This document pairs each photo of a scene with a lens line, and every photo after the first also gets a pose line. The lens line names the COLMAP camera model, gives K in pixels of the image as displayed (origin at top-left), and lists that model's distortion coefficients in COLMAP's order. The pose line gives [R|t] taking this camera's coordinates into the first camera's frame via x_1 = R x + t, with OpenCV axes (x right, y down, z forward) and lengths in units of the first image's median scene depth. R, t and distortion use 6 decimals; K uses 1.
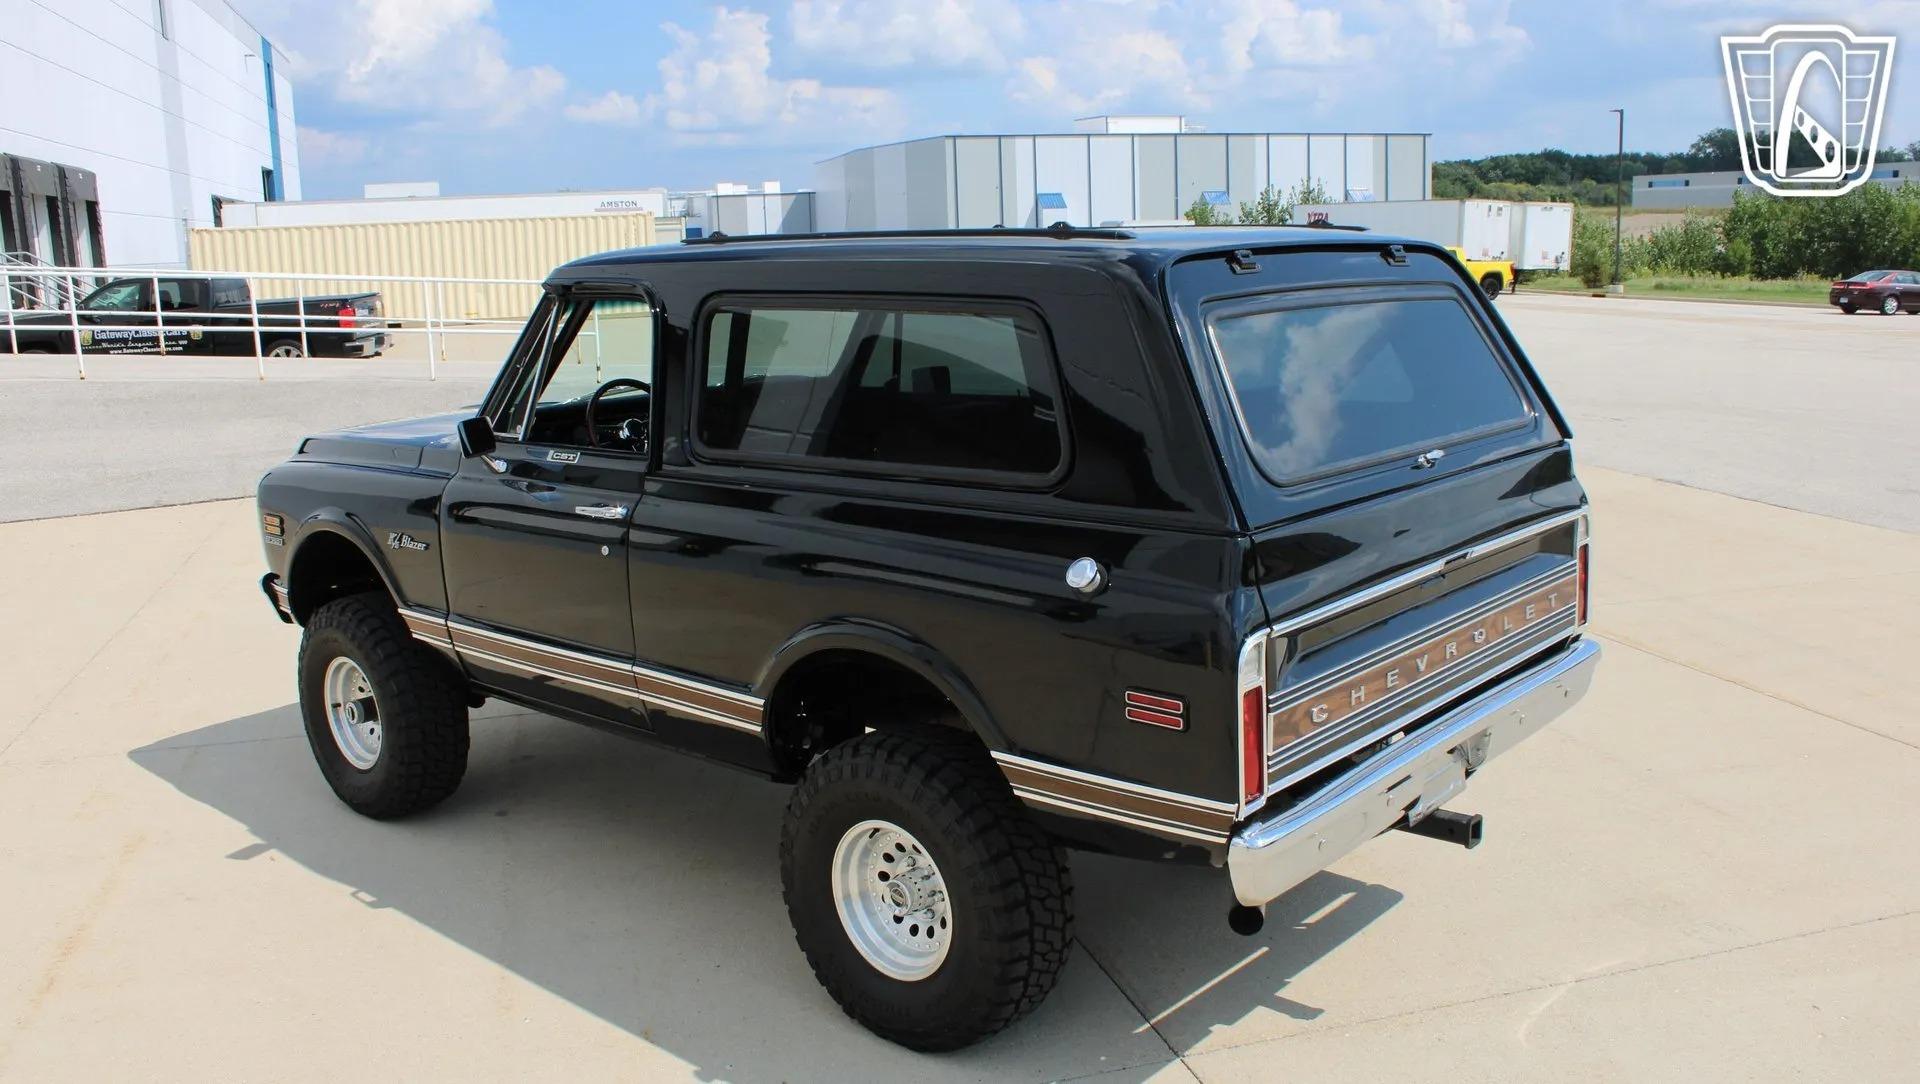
lens RADIAL K [[1623.2, 0, 962.7], [0, 1623.2, 556.6], [0, 0, 1]] dist [-0.173367, 0.163708]
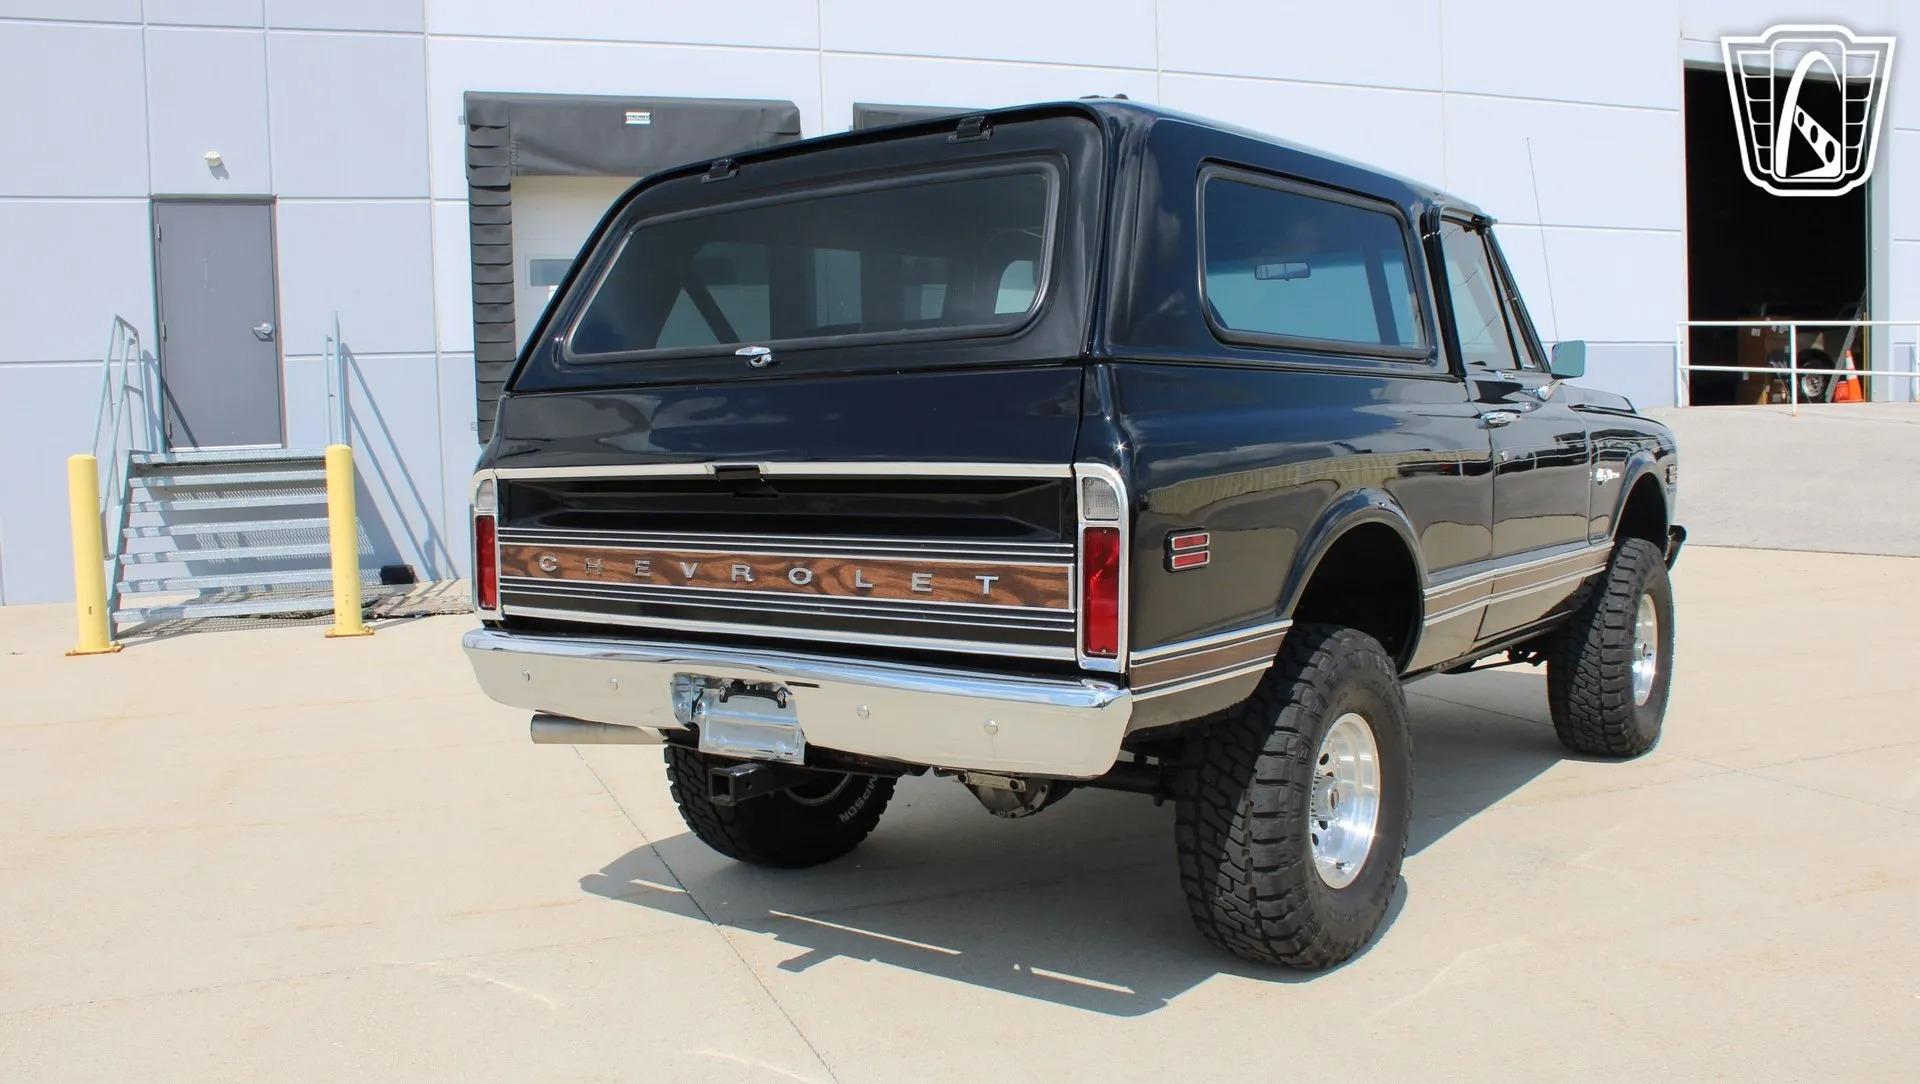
lens RADIAL K [[1623.2, 0, 962.7], [0, 1623.2, 556.6], [0, 0, 1]] dist [-0.173367, 0.163708]
pose [[0.086391, 0.112223, -0.989920, 0.934392], [-0.167914, 0.981061, 0.096564, -0.044317], [0.982009, 0.157879, 0.103599, 0.803065]]
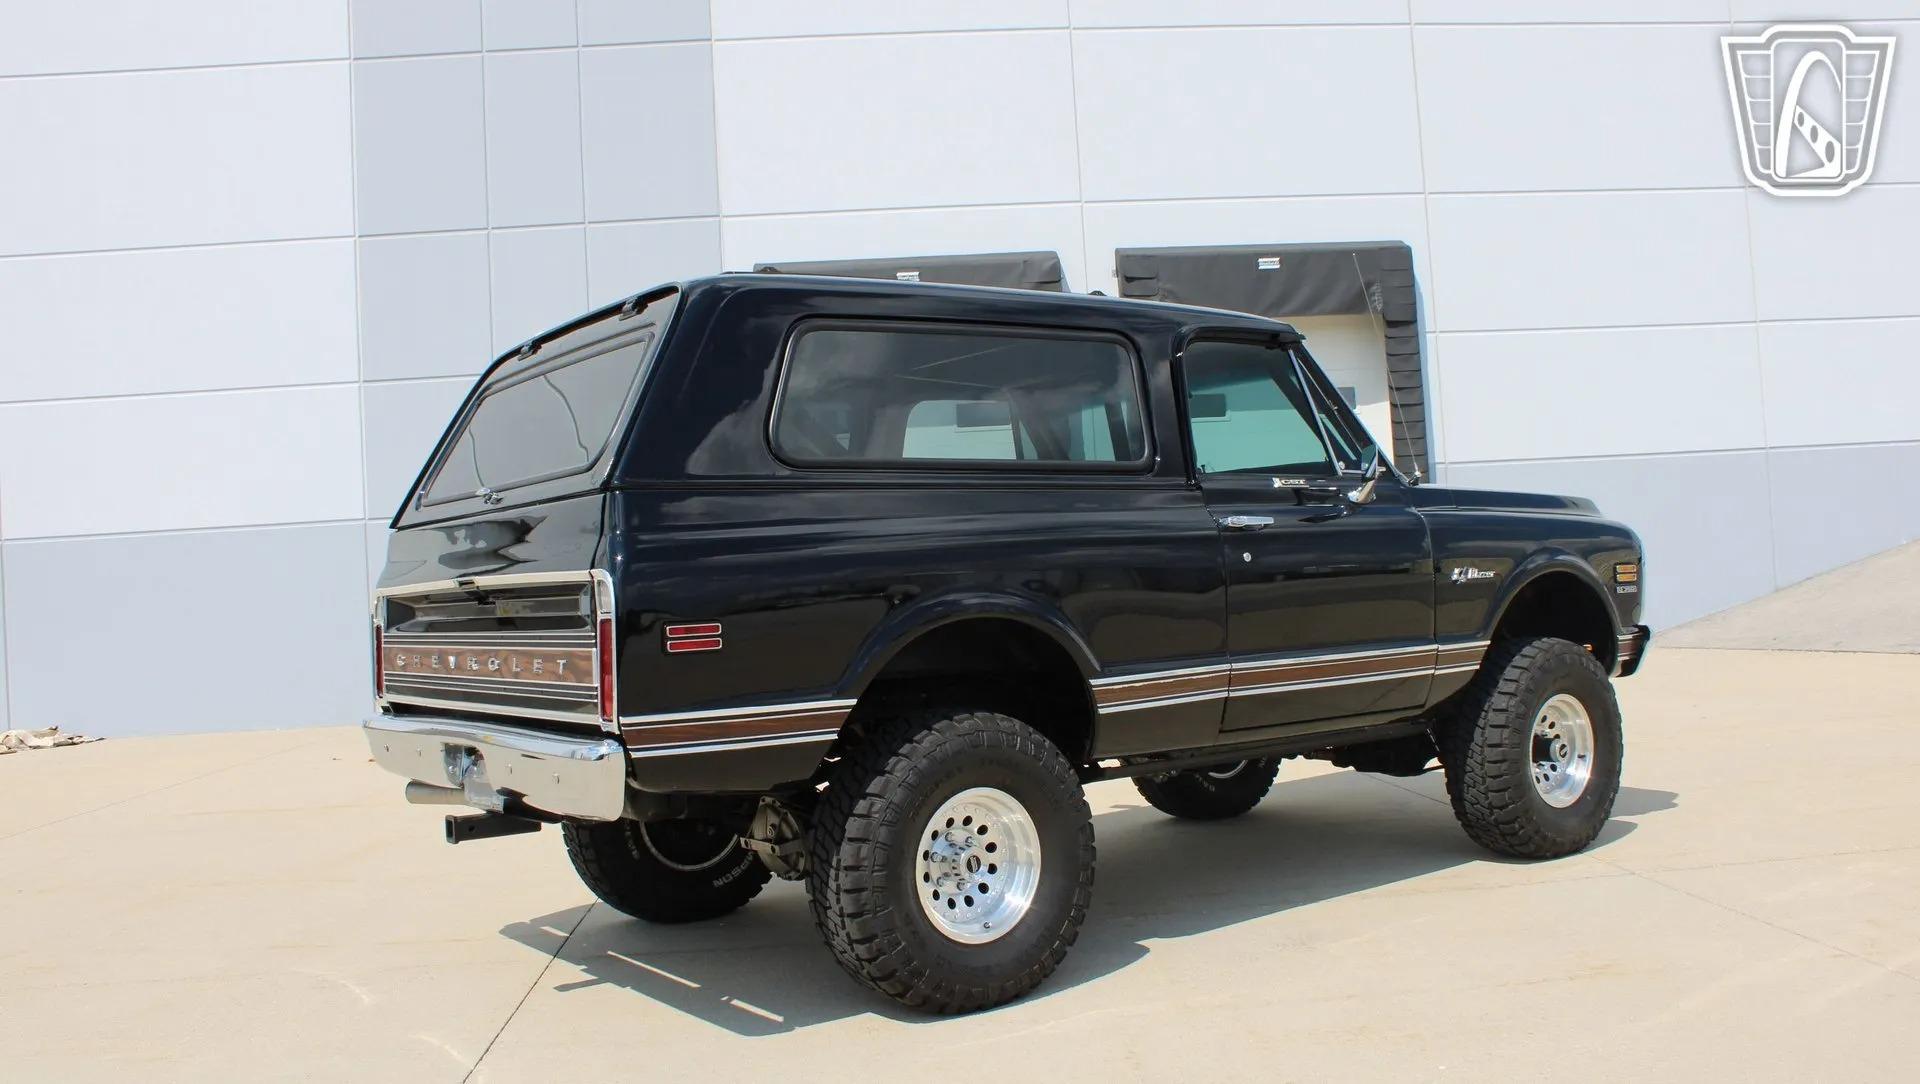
lens RADIAL K [[1623.2, 0, 962.7], [0, 1623.2, 556.6], [0, 0, 1]] dist [-0.173367, 0.163708]
pose [[-0.203345, 0.030120, -0.978644, 1.047818], [-0.128909, 0.990002, 0.057255, -0.098555], [0.970584, 0.137799, -0.197429, 1.213416]]
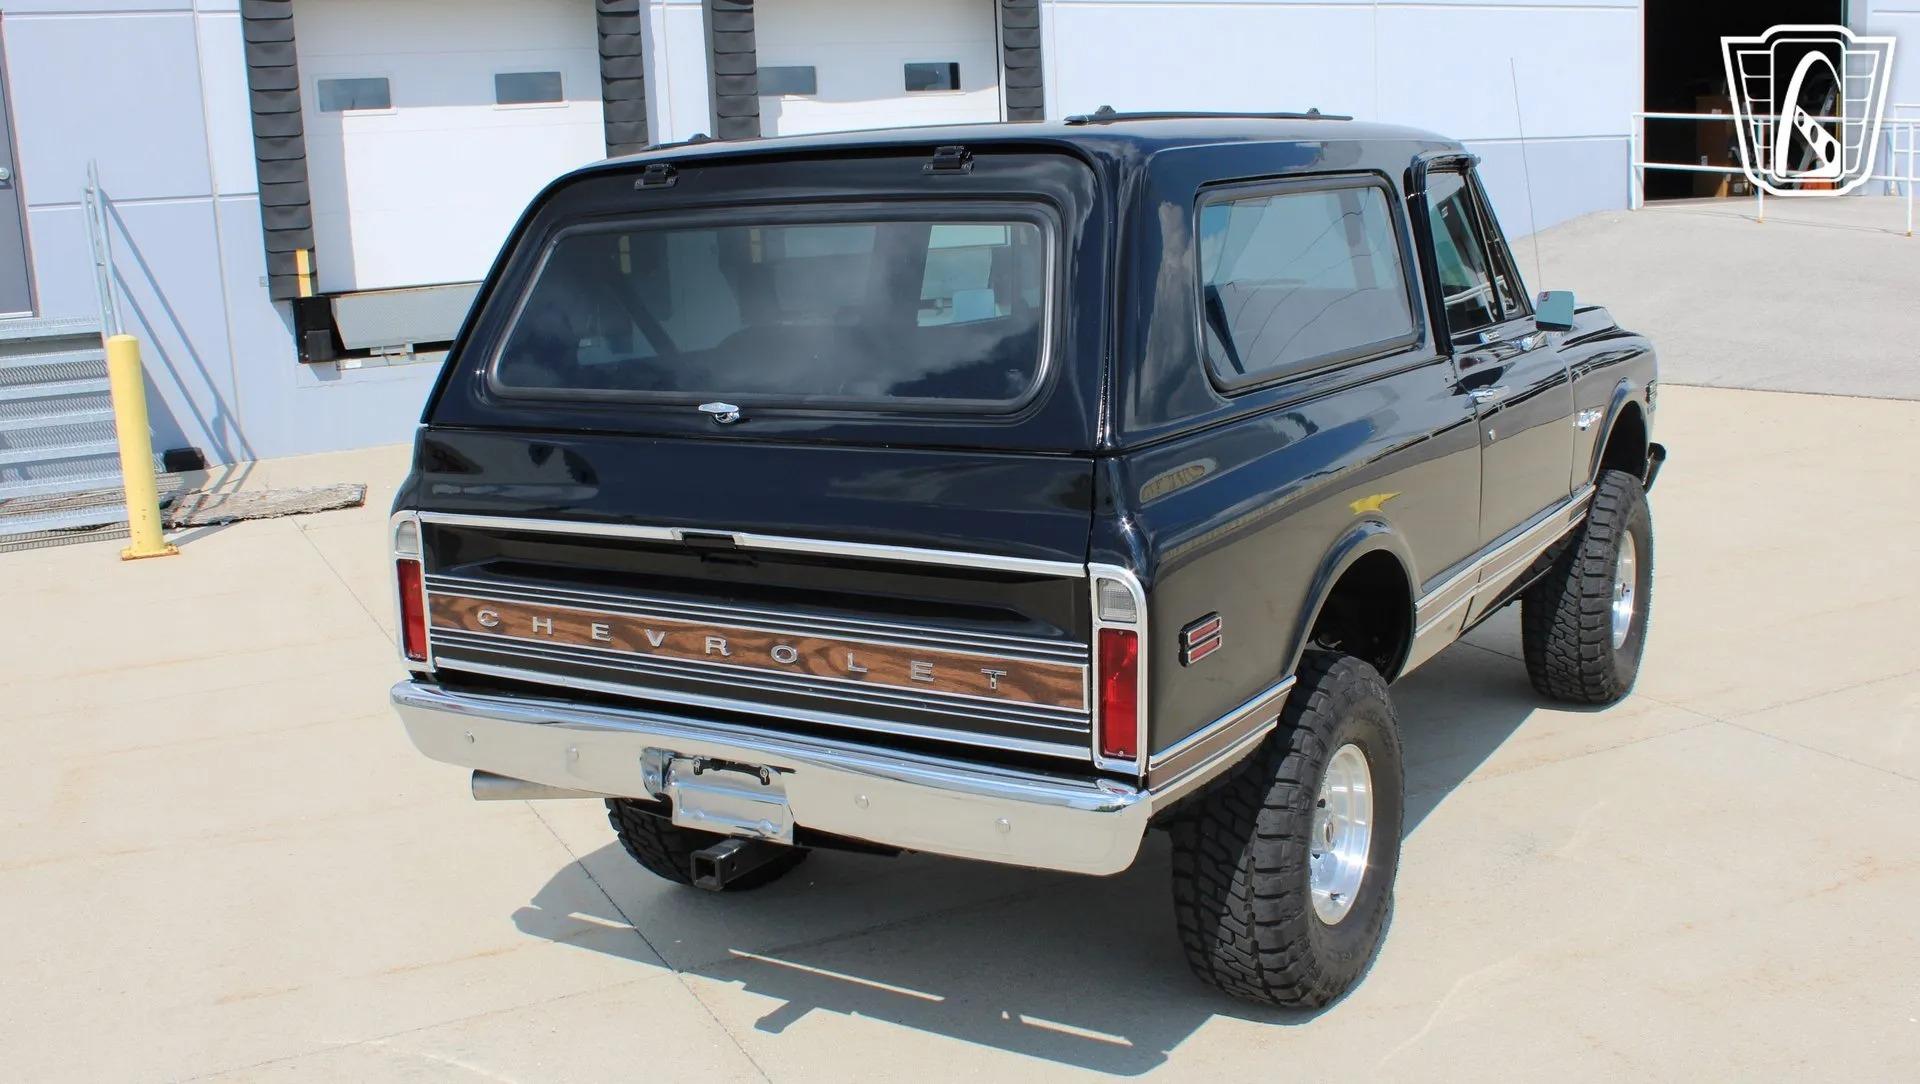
lens RADIAL K [[1871.2, 0, 960.0], [0, 1871.2, 542.0], [0, 0, 1]] dist [-0.149217, 0.168851]
pose [[0.172951, 0.212154, -0.961810, 0.970629], [-0.150028, 0.970805, 0.187161, -0.150464], [0.973437, 0.111929, 0.199731, 0.723504]]
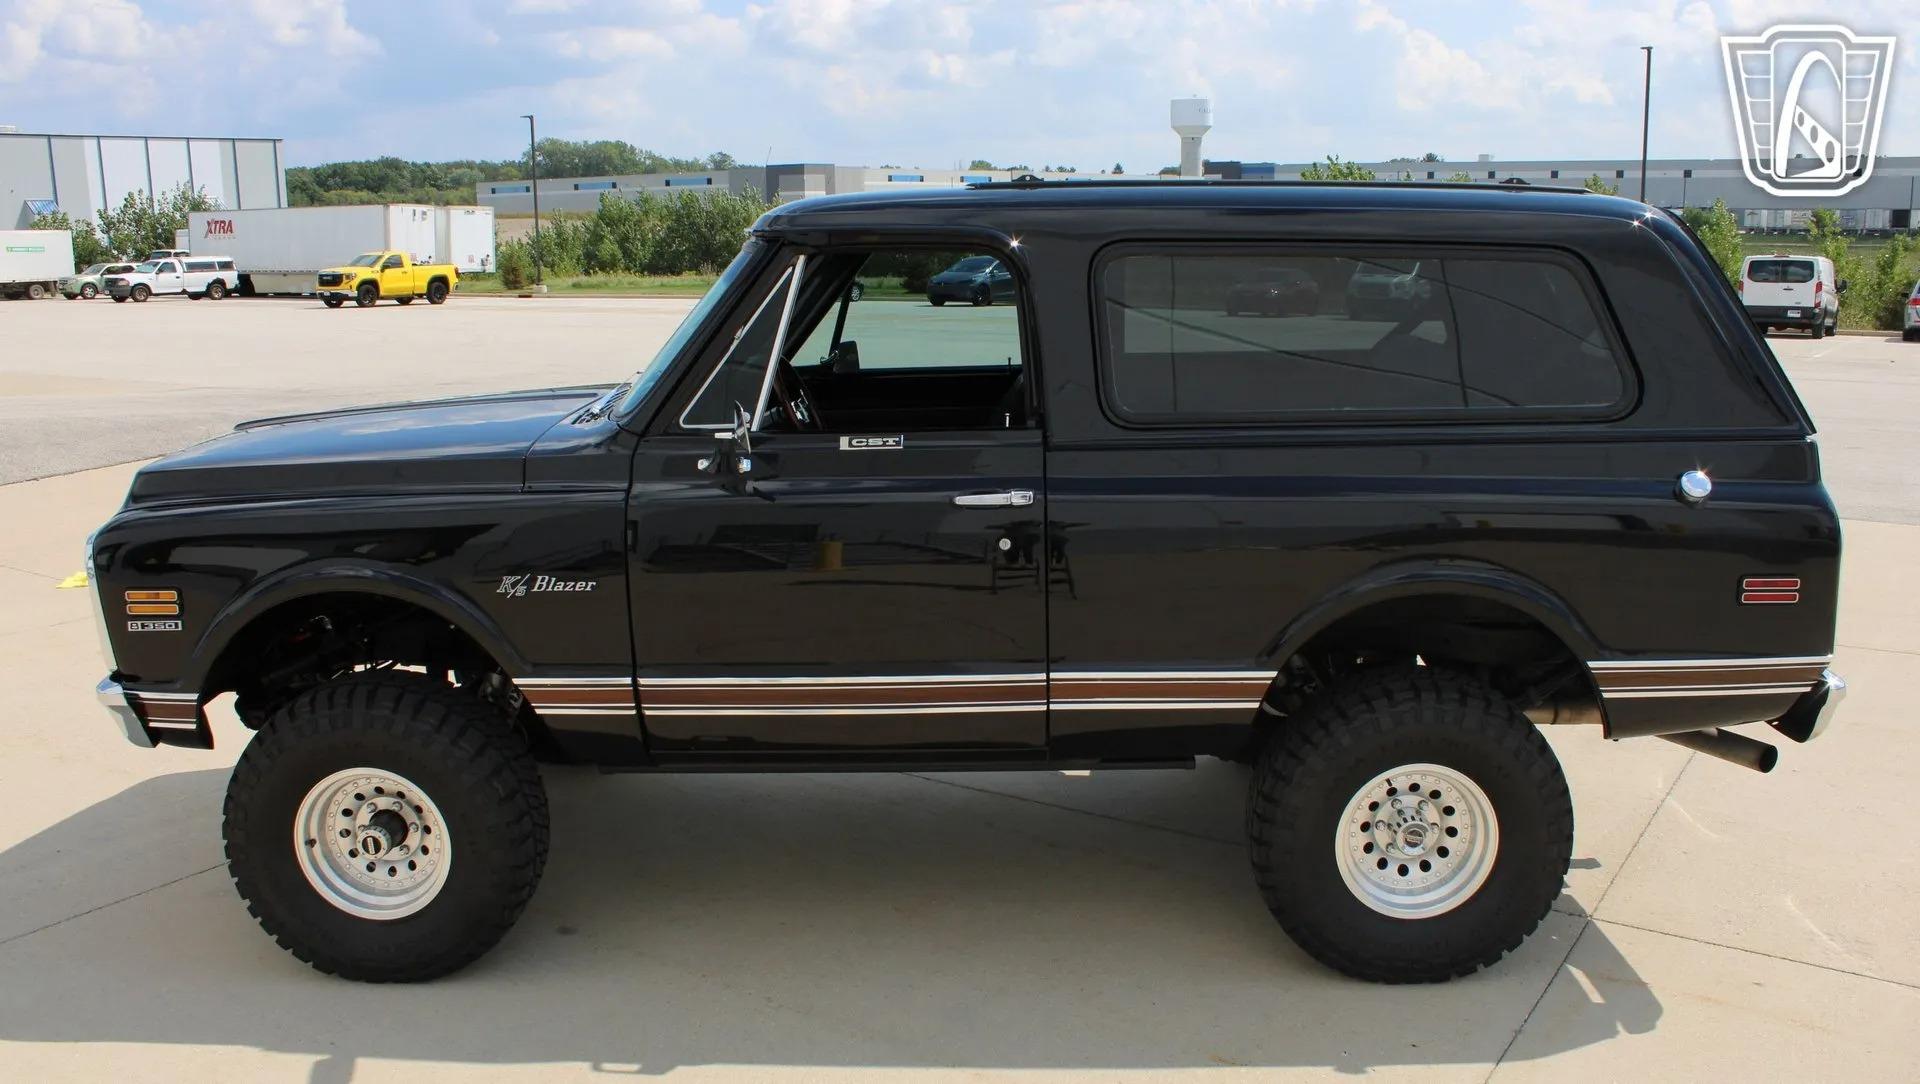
lens RADIAL K [[1623.2, 0, 962.7], [0, 1623.2, 556.6], [0, 0, 1]] dist [-0.173367, 0.163708]
pose [[0.765680, -0.114393, 0.632968, -0.705663], [0.117591, 0.992369, 0.037099, -0.028391], [-0.632382, 0.046025, 0.773289, 0.318418]]
